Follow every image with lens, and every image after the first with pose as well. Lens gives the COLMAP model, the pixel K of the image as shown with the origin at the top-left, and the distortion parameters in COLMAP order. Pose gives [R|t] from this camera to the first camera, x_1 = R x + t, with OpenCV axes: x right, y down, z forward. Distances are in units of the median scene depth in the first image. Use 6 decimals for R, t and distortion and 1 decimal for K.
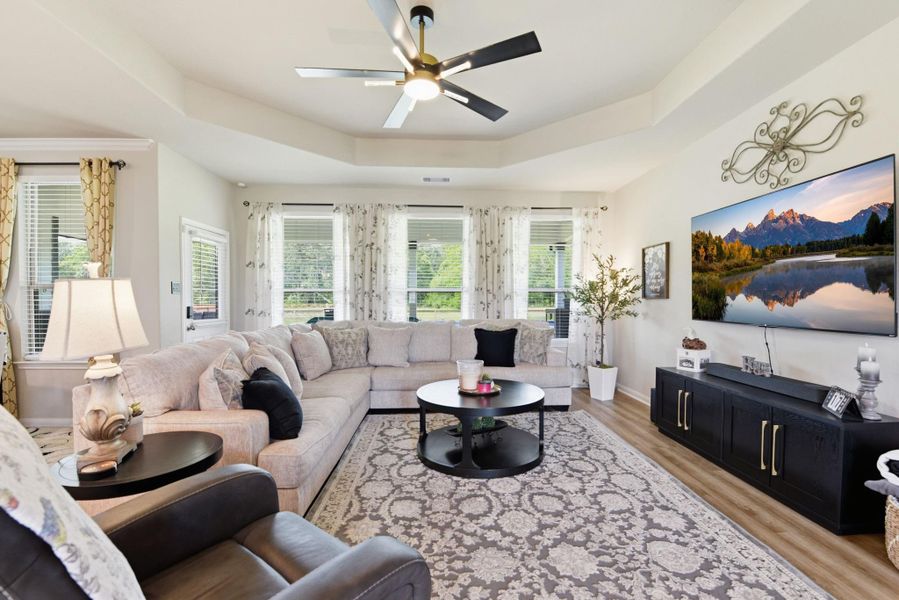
lens RADIAL K [[393.8, 0, 457.8], [0, 393.8, 307.5], [0, 0, 1]] dist [-0.002268, -0.010124]
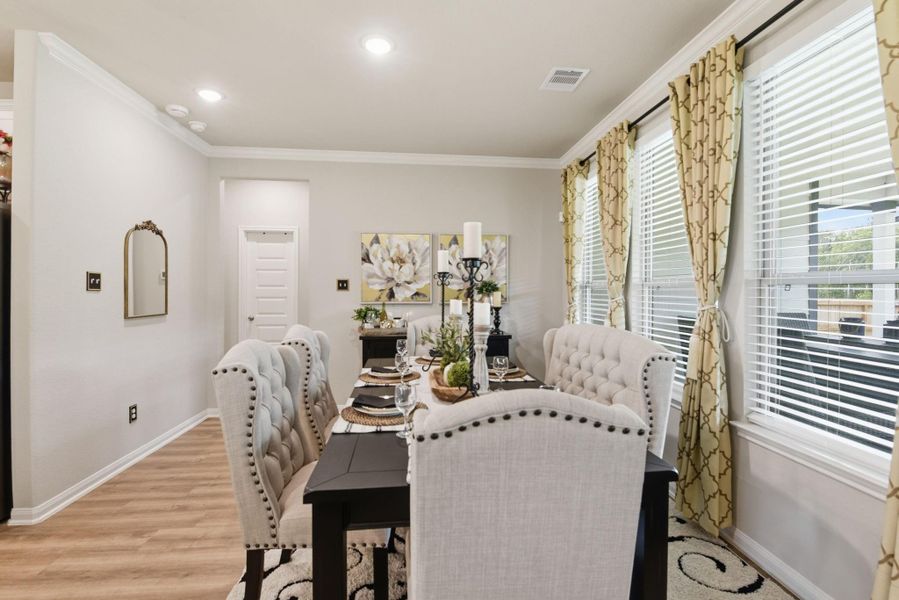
lens RADIAL K [[415.8, 0, 459.9], [0, 415.8, 292.2], [0, 0, 1]] dist [-0.003858, -0.001556]
pose [[0.058839, 0.006002, -0.998249, -0.662152], [-0.021955, 0.999748, 0.004717, -0.035871], [0.998026, 0.021639, 0.058956, 0.647634]]
